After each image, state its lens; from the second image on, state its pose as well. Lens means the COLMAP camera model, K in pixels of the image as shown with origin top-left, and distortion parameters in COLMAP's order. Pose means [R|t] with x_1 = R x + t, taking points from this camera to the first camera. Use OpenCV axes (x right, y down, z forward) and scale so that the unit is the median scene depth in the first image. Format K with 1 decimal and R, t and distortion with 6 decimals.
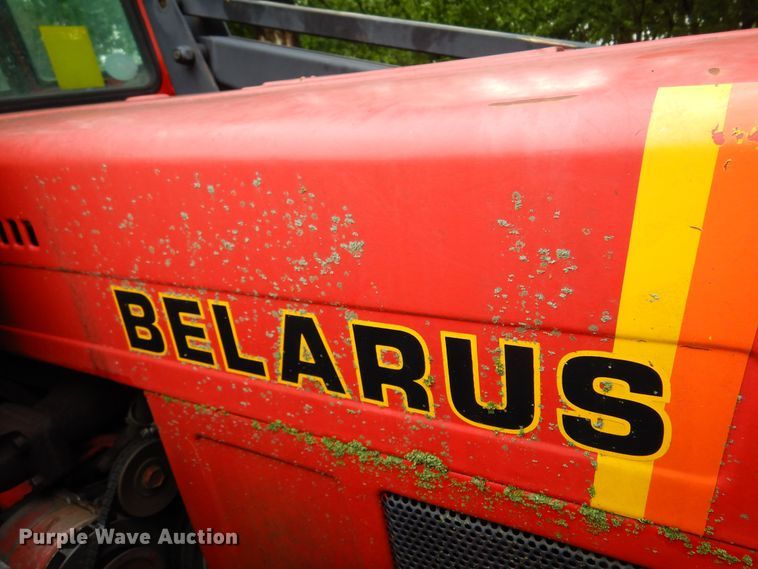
lens RADIAL K [[539.3, 0, 376.5], [0, 539.3, 287.7], [0, 0, 1]] dist [0.016071, -0.002161]
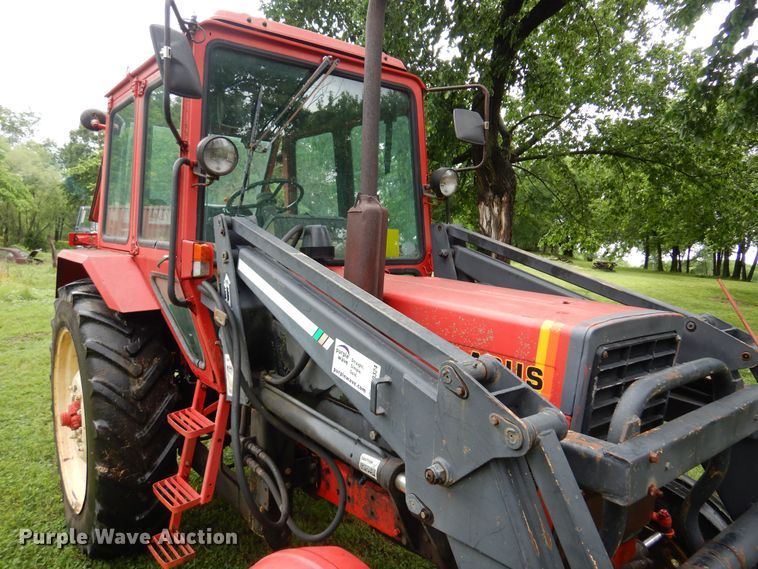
lens RADIAL K [[539.3, 0, 376.5], [0, 539.3, 287.7], [0, 0, 1]] dist [0.016071, -0.002161]
pose [[0.920957, 0.192400, -0.338851, 0.599713], [-0.271147, 0.940960, -0.202668, 0.813850], [0.279852, 0.278527, 0.918752, -4.102045]]
